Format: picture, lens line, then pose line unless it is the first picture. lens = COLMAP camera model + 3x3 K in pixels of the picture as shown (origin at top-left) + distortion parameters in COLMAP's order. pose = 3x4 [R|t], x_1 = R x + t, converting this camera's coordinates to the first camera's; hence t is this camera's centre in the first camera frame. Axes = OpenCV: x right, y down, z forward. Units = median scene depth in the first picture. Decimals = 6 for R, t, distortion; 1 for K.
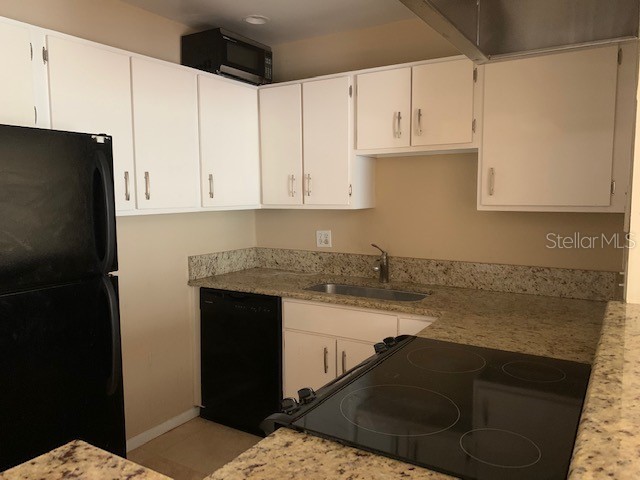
lens RADIAL K [[492.1, 0, 319.9], [0, 492.1, 237.4], [0, 0, 1]] dist [0.074373, -0.107265]
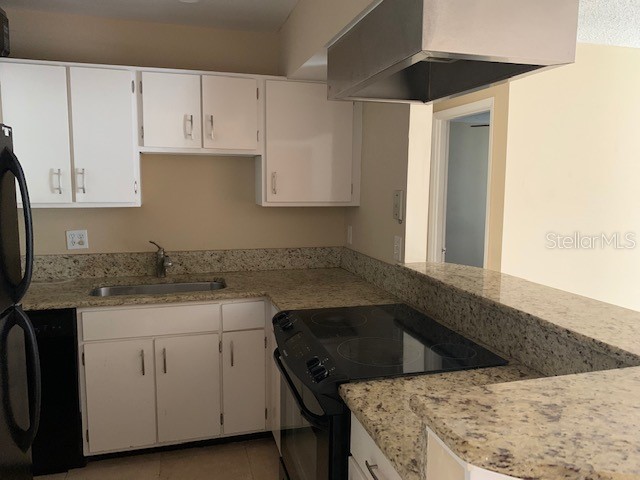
lens RADIAL K [[493.8, 0, 318.4], [0, 493.8, 229.7], [0, 0, 1]] dist [0.071909, -0.087650]
pose [[0.677358, -0.062416, 0.733001, -0.413898], [0.054310, 0.997918, 0.034786, -0.026425], [-0.733646, 0.016247, 0.679338, 0.064669]]
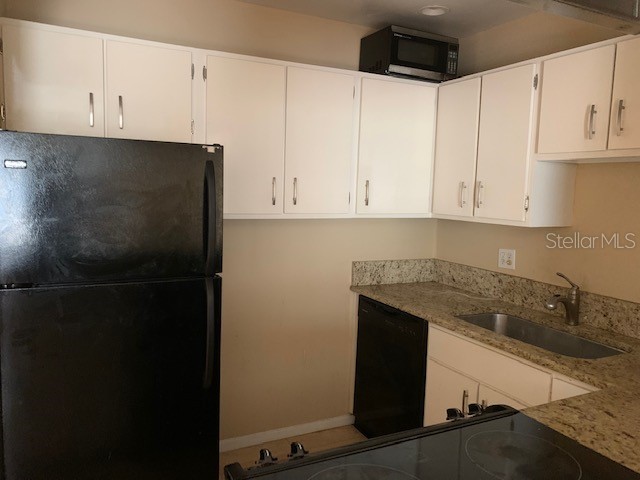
lens RADIAL K [[493.8, 0, 318.4], [0, 493.8, 229.7], [0, 0, 1]] dist [0.071909, -0.087650]
pose [[0.853633, 0.080307, -0.514647, 0.190665], [-0.085253, 0.996260, 0.014052, -0.035159], [0.513850, 0.031880, 0.857287, 0.123442]]
